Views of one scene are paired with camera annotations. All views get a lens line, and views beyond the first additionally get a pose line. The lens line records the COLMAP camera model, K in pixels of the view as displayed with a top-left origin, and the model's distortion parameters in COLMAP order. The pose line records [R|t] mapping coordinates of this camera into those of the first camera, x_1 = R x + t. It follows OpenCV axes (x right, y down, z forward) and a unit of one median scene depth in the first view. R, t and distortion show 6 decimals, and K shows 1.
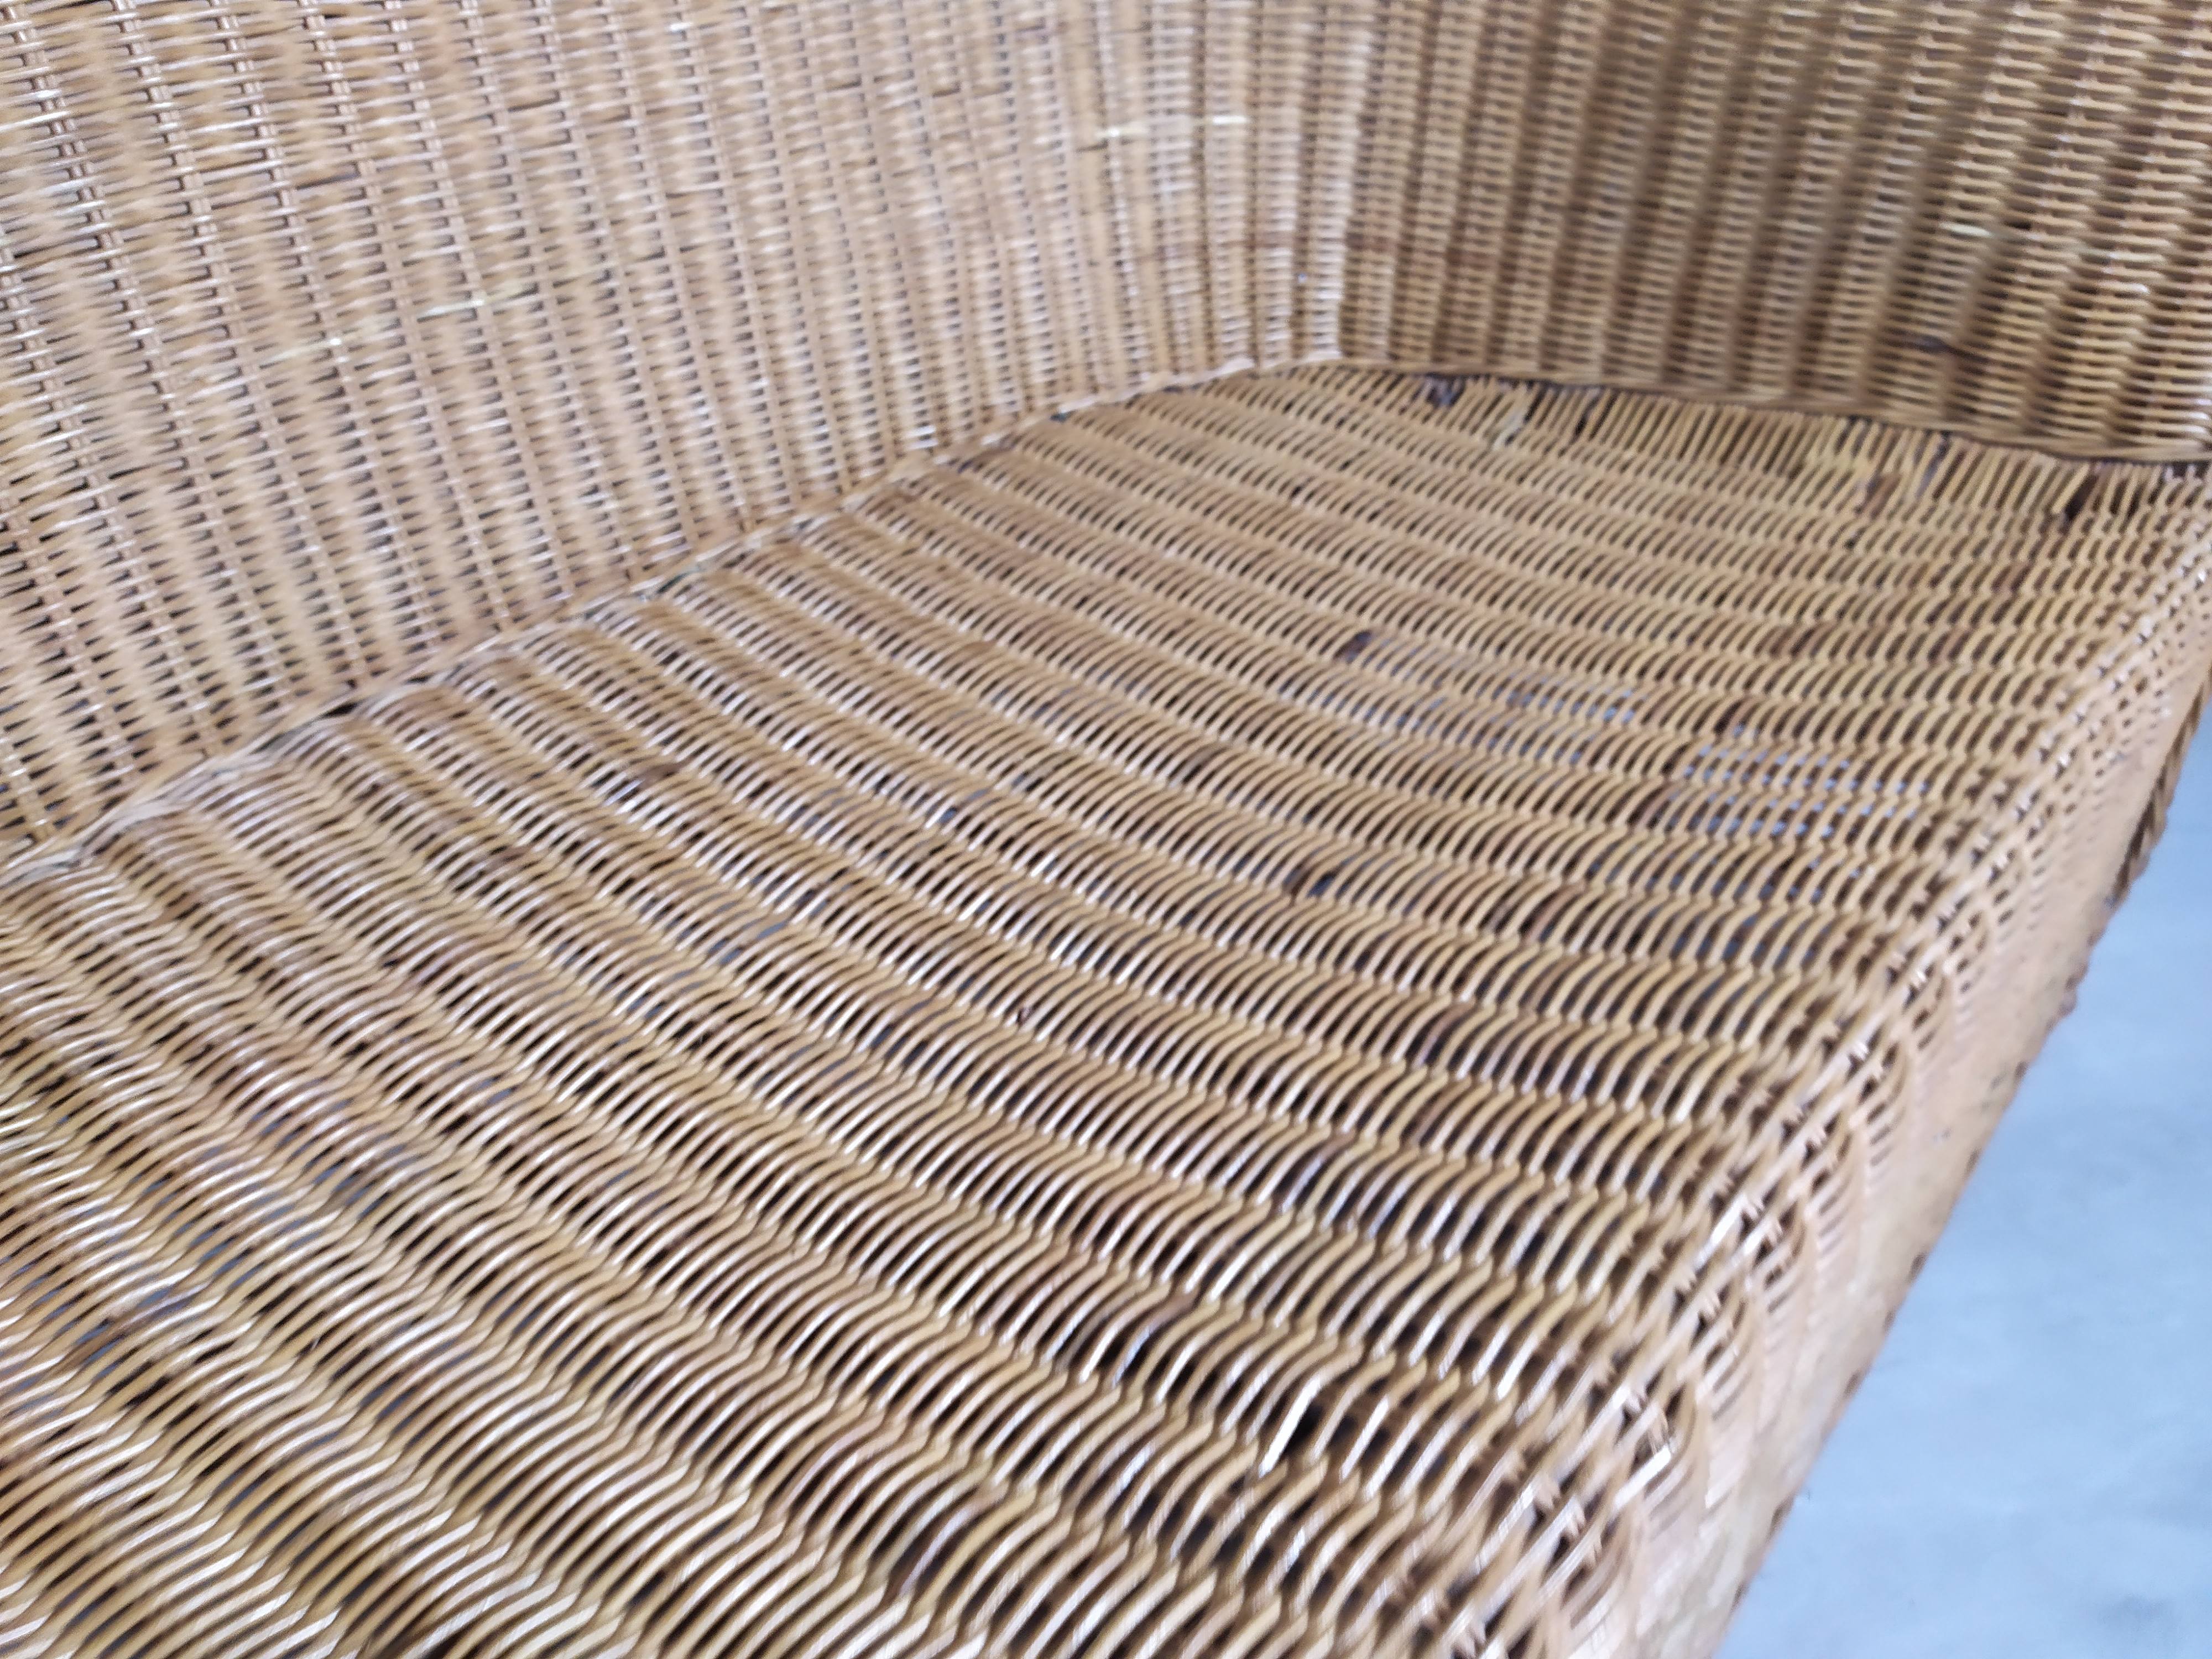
lens RADIAL K [[1582.3, 0, 1105.7], [0, 1582.3, 816.8], [0, 0, 1]] dist [0.031526, -0.052868]
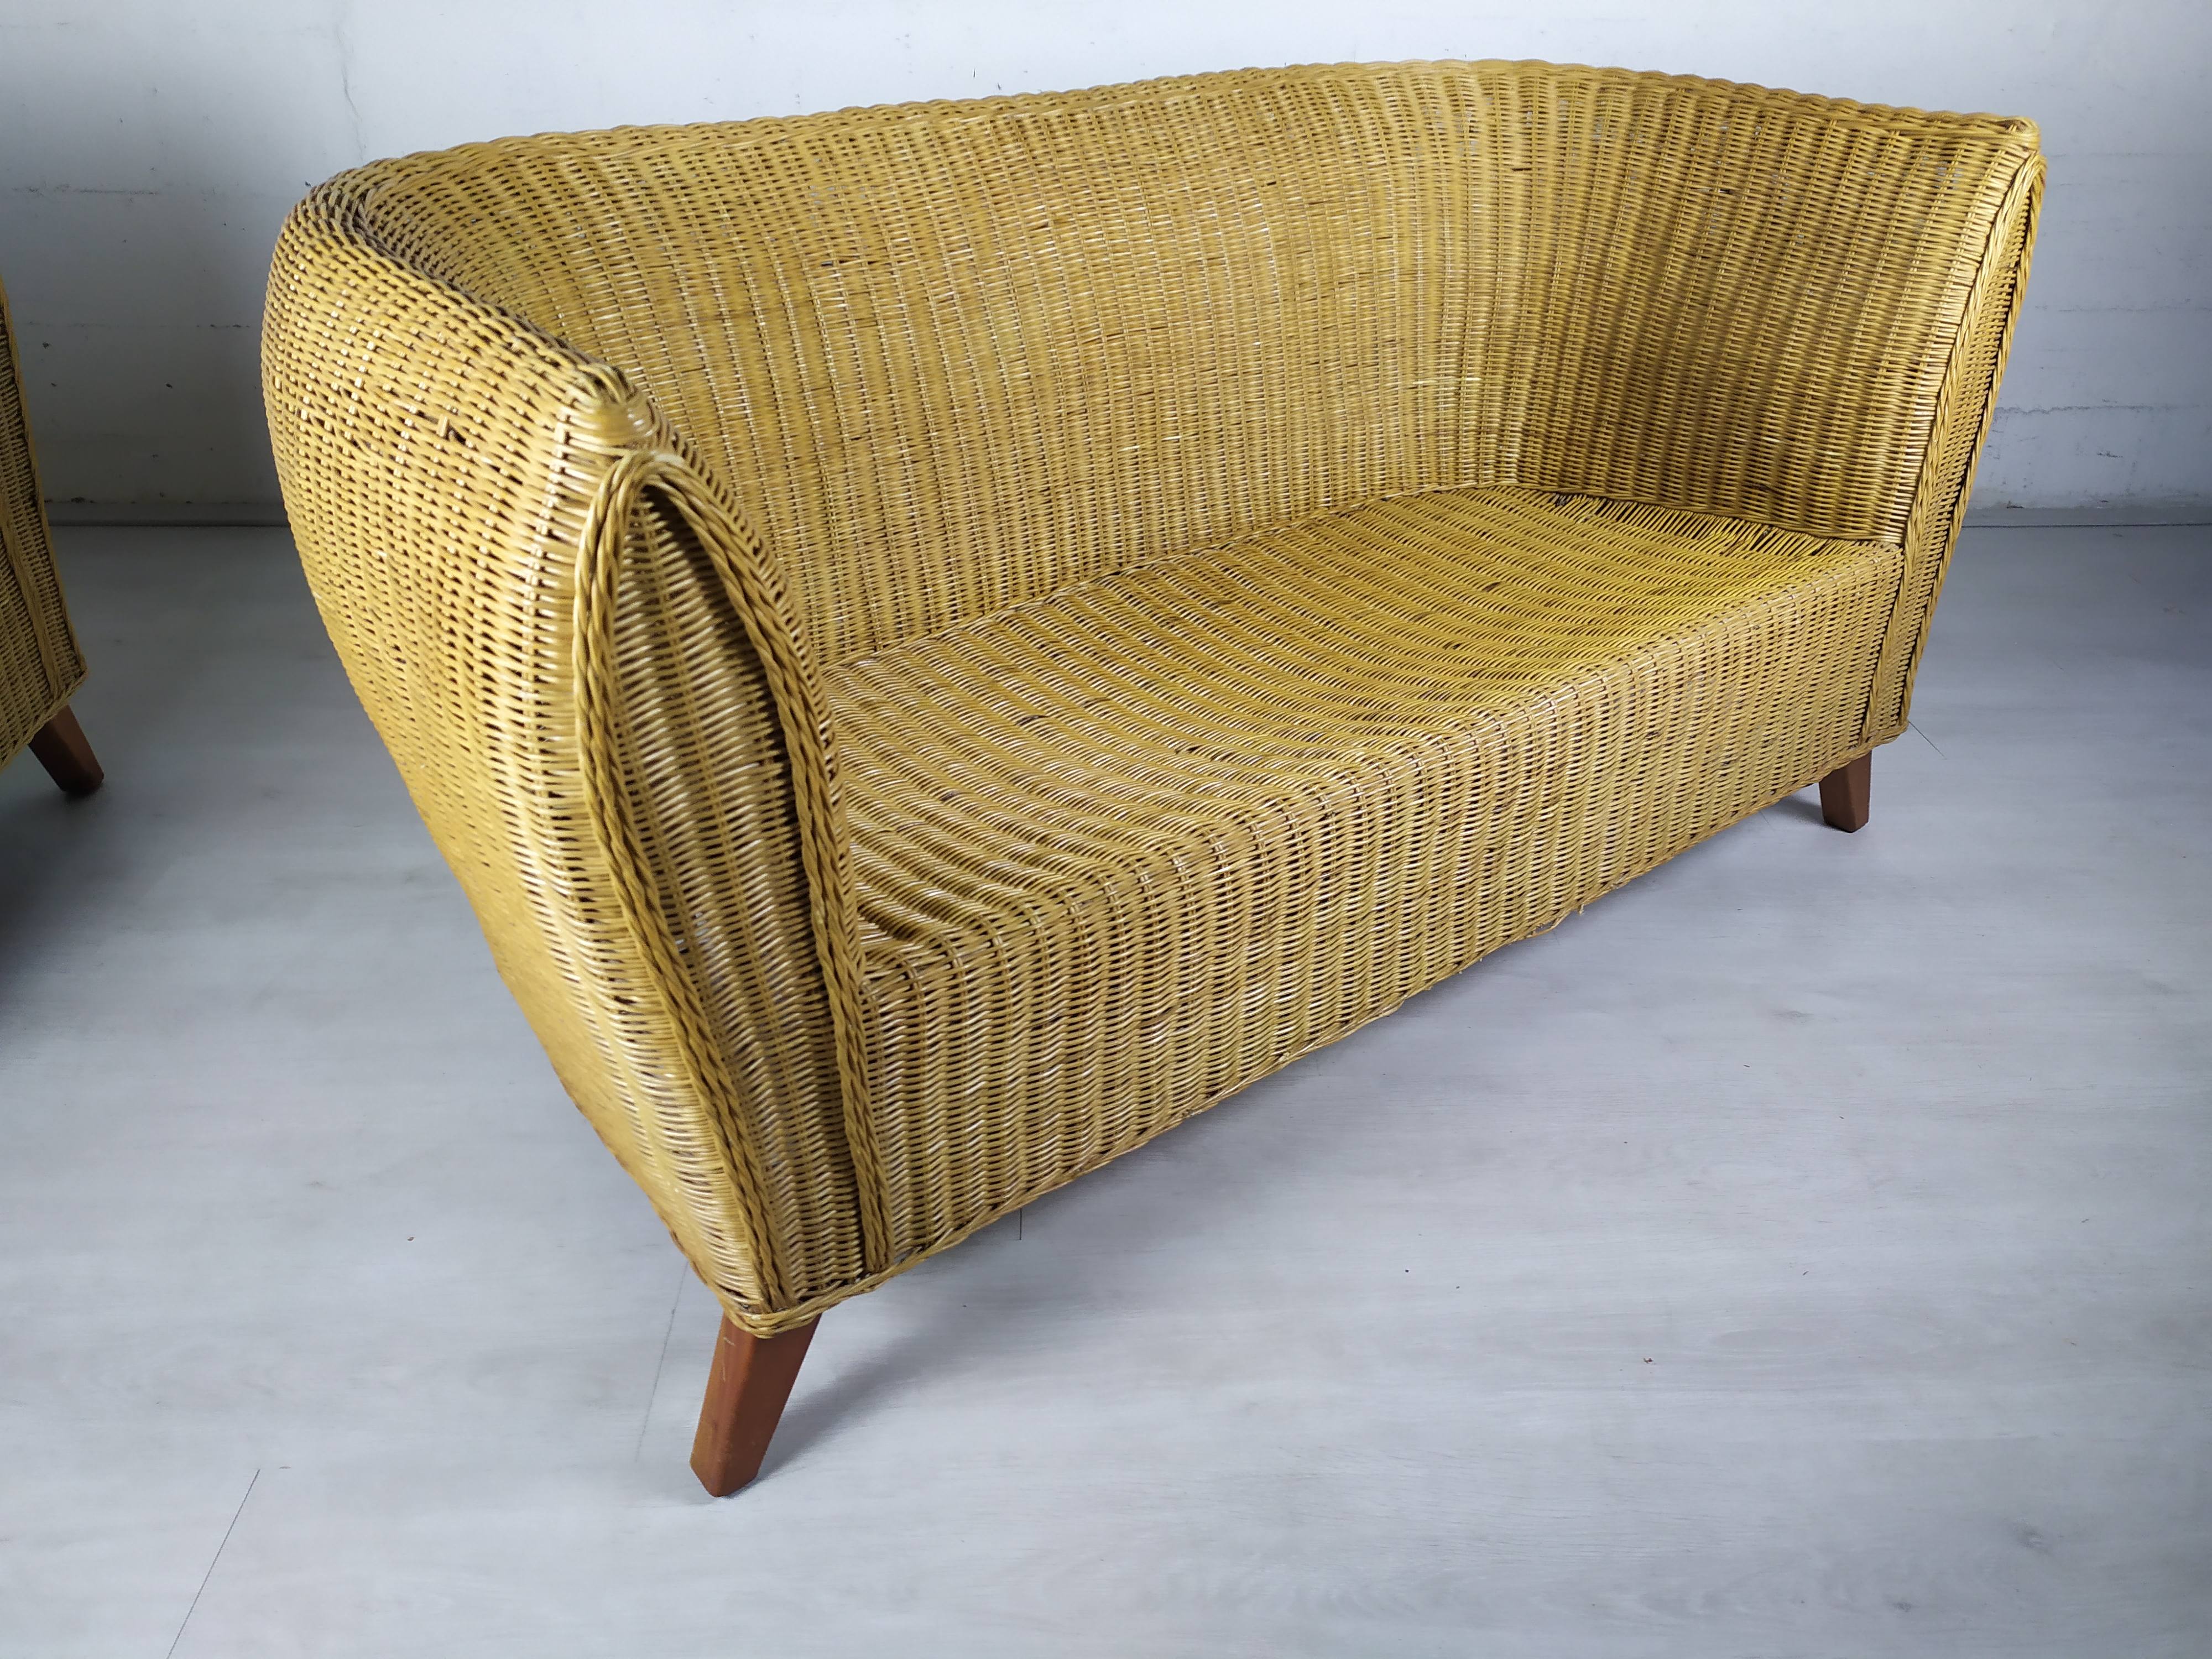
lens RADIAL K [[1648.7, 0, 1112.8], [0, 1648.7, 818.3], [0, 0, 1]] dist [0.036671, -0.034317]
pose [[0.976143, 0.098804, -0.193344, 0.102398], [-0.119386, 0.988015, -0.097846, 0.526396], [0.181359, 0.118594, 0.976240, -1.468920]]
